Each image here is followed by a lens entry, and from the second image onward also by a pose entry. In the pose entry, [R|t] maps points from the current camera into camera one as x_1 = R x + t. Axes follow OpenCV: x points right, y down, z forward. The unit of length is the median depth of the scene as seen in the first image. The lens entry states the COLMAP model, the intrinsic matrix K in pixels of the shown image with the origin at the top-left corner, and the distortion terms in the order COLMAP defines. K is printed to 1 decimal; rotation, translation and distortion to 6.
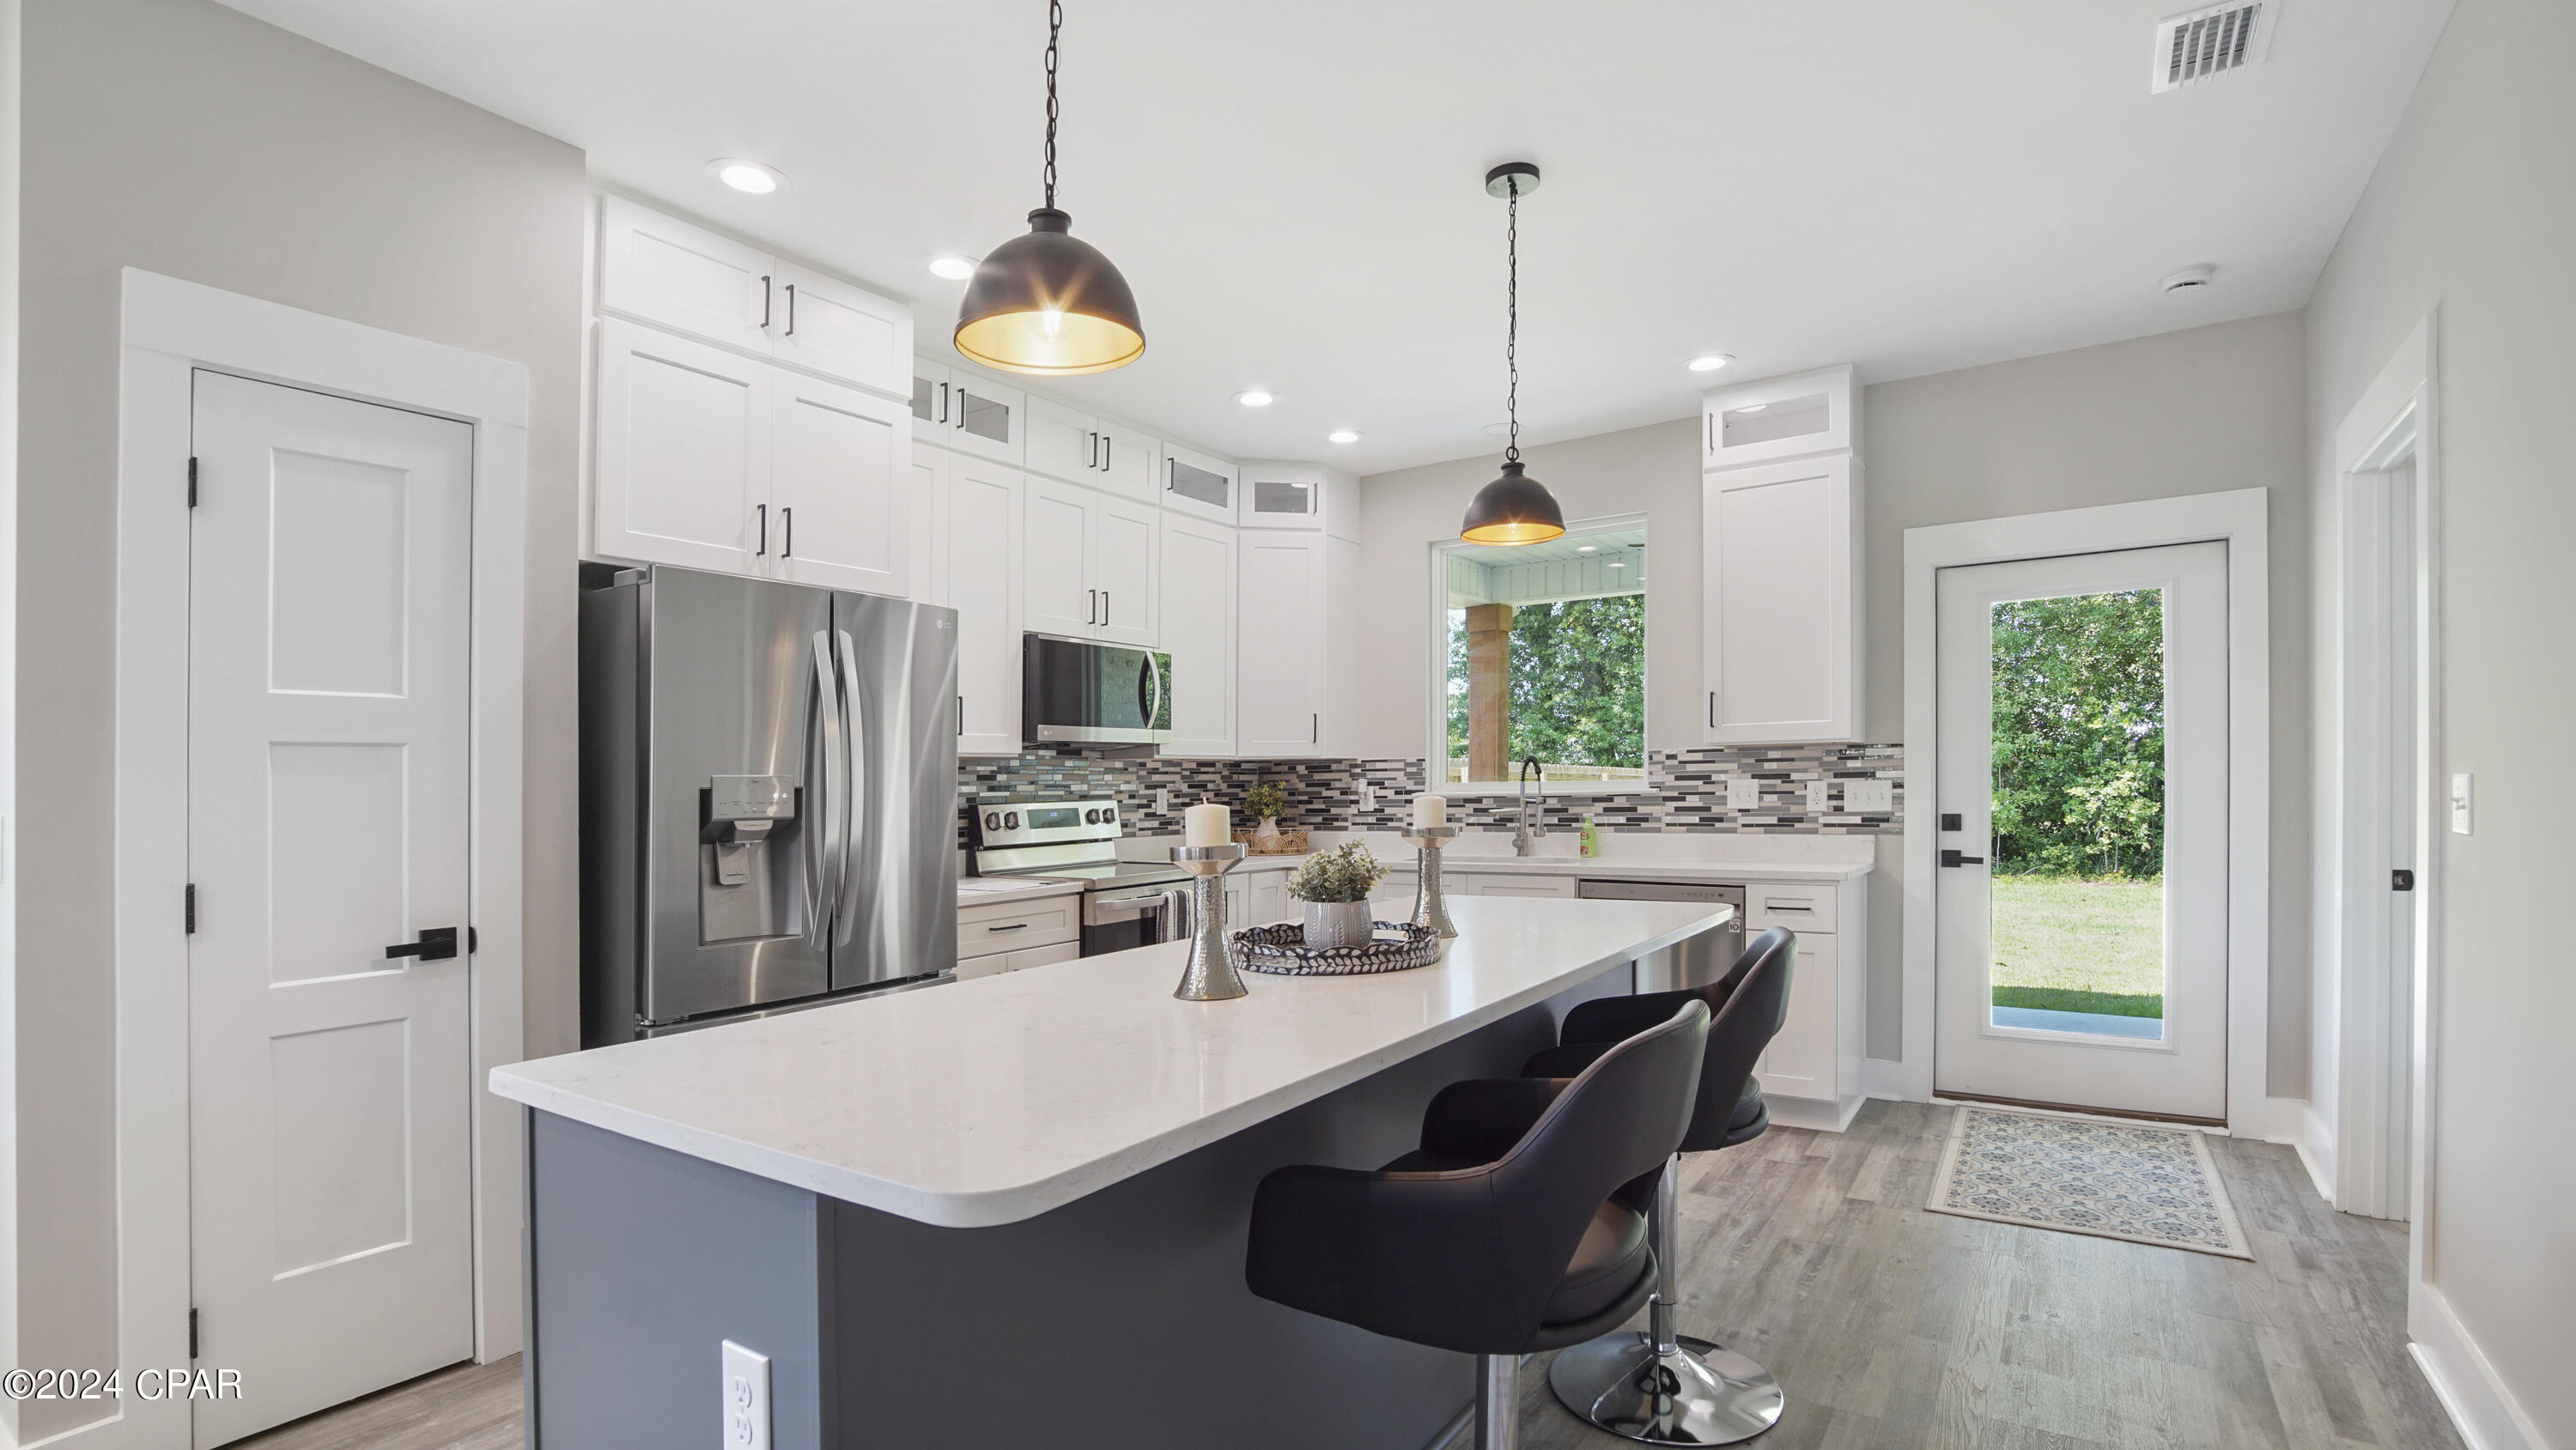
lens RADIAL K [[1211.9, 0, 1262.2], [0, 1211.9, 786.5], [0, 0, 1]] dist [-0.026201, 0.002609]
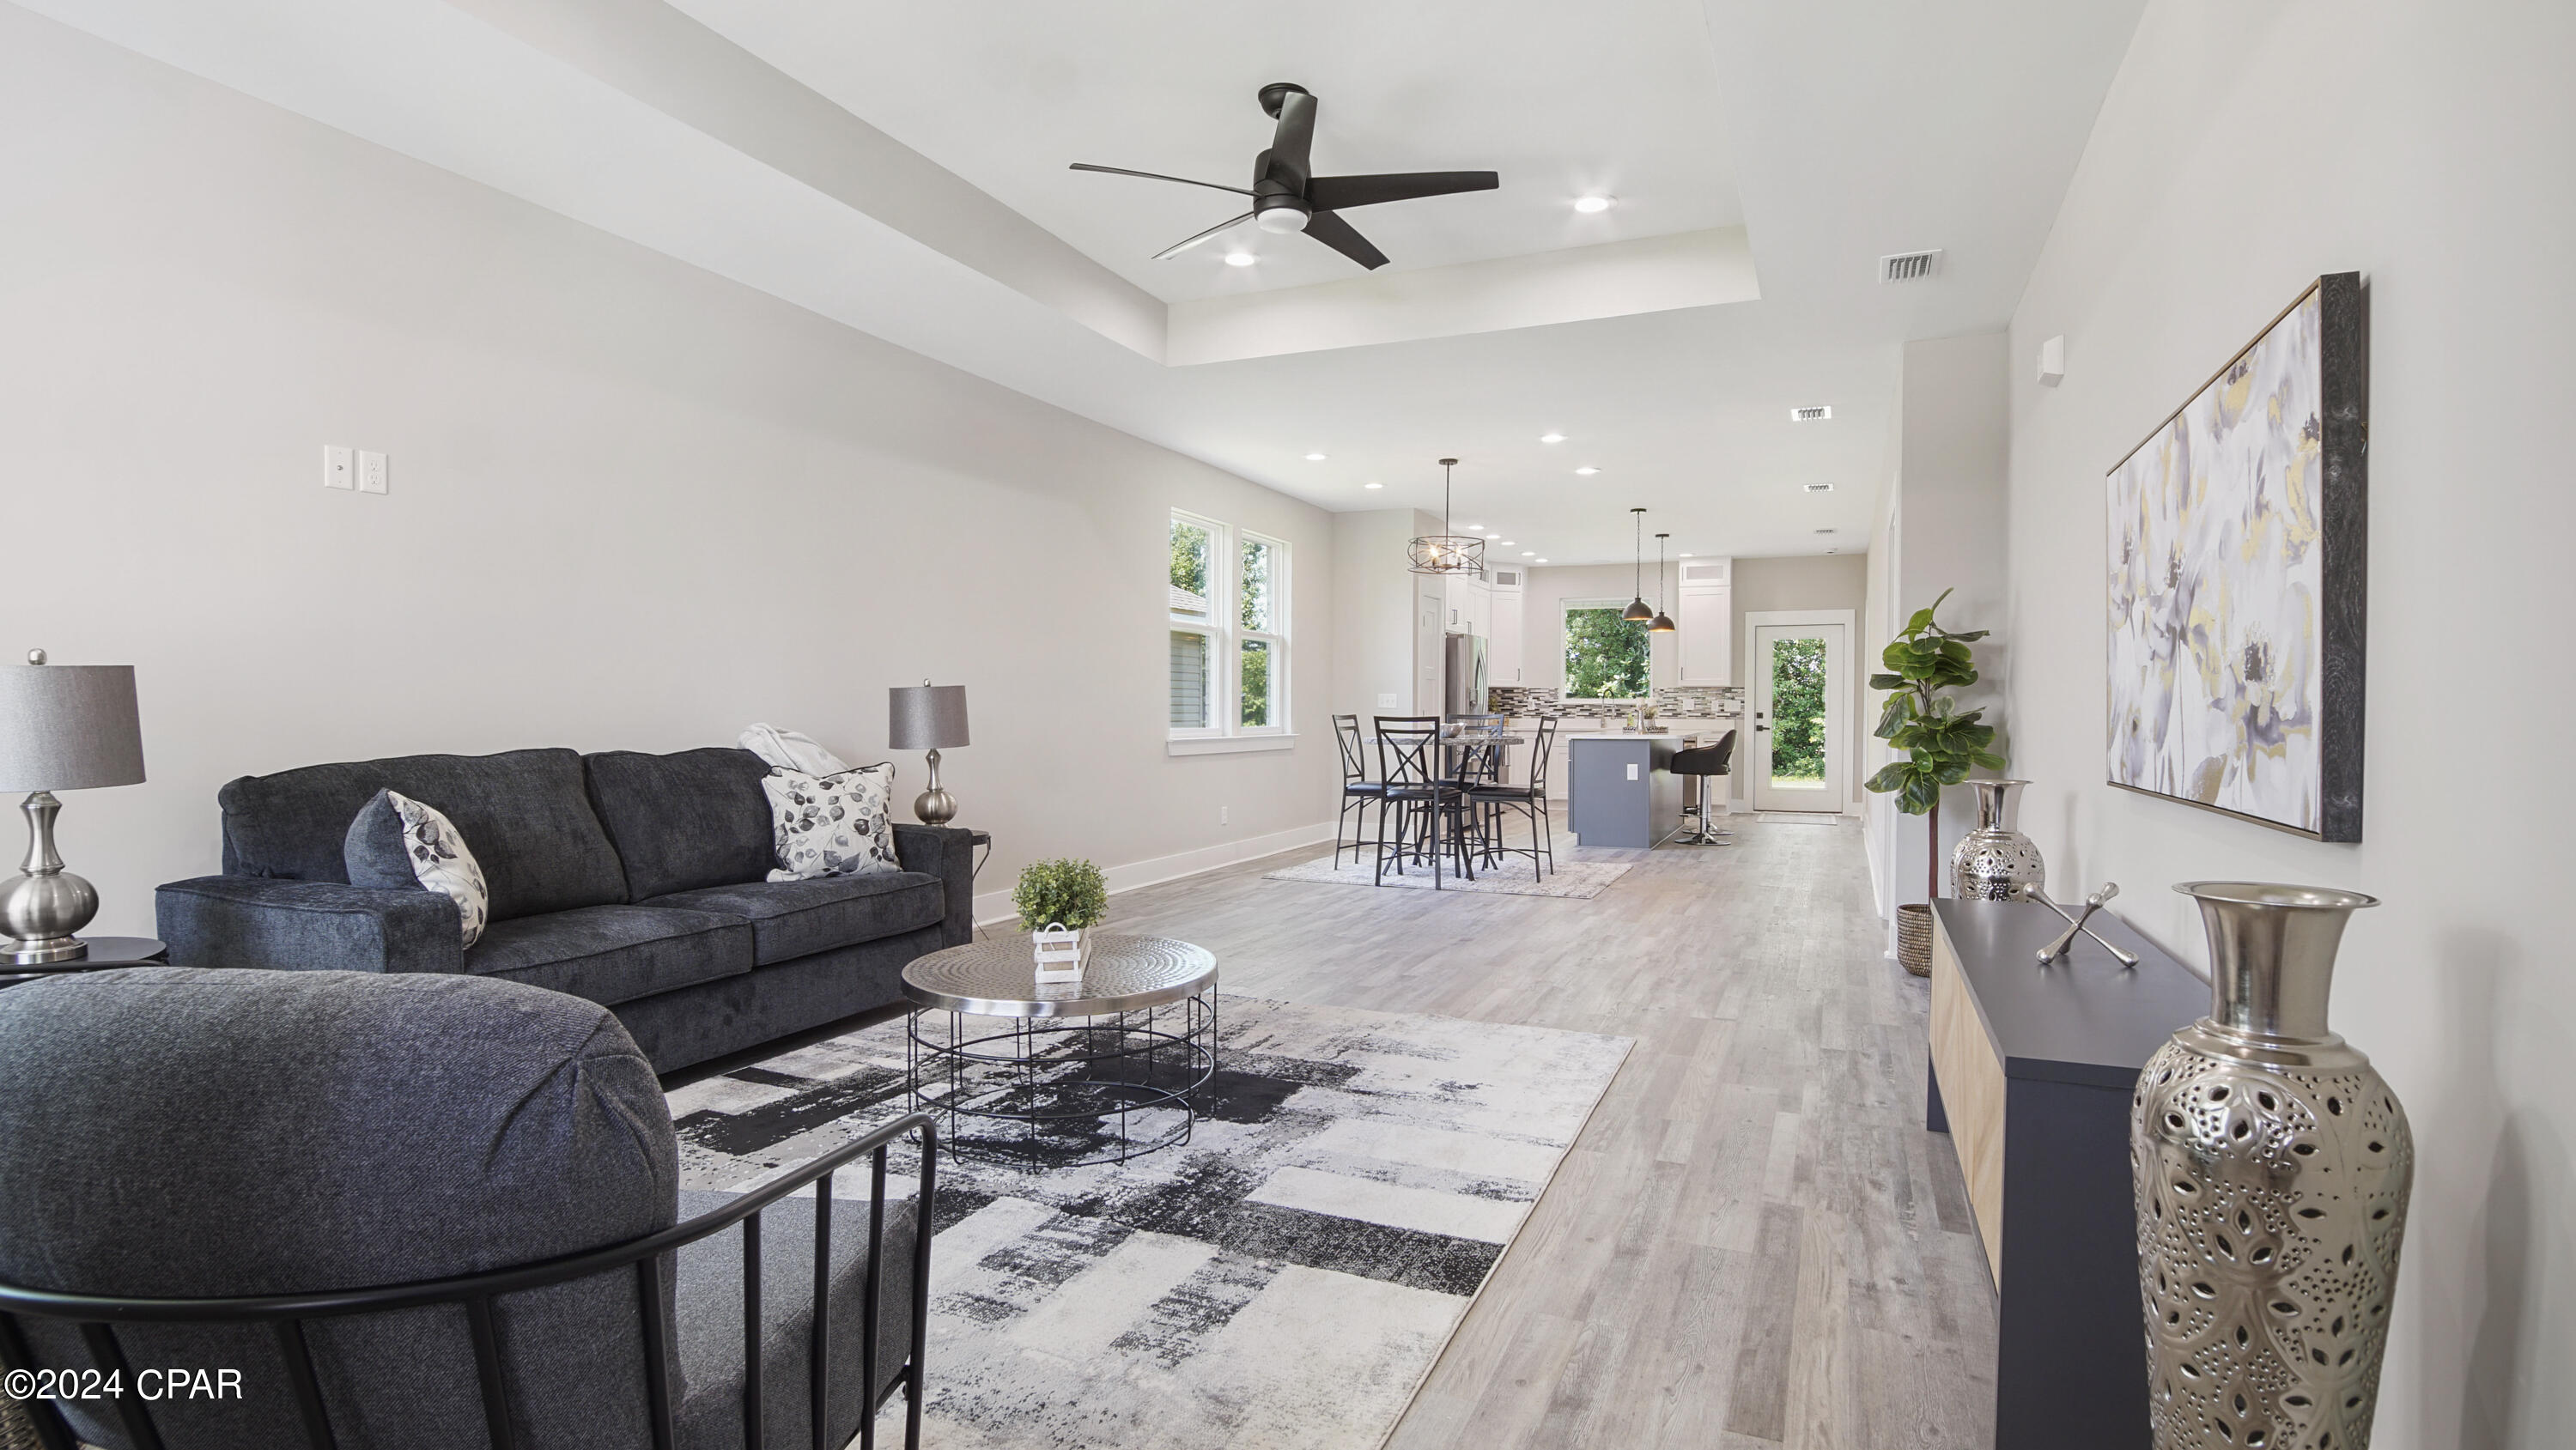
lens RADIAL K [[1321.5, 0, 1311.2], [0, 1321.5, 700.6], [0, 0, 1]] dist [-0.026422, 0.001364]
pose [[0.975935, 0.019588, 0.217181, -1.115172], [-0.016837, 0.999753, -0.014511, 0.056720], [-0.217412, 0.010505, 0.976023, -1.772415]]
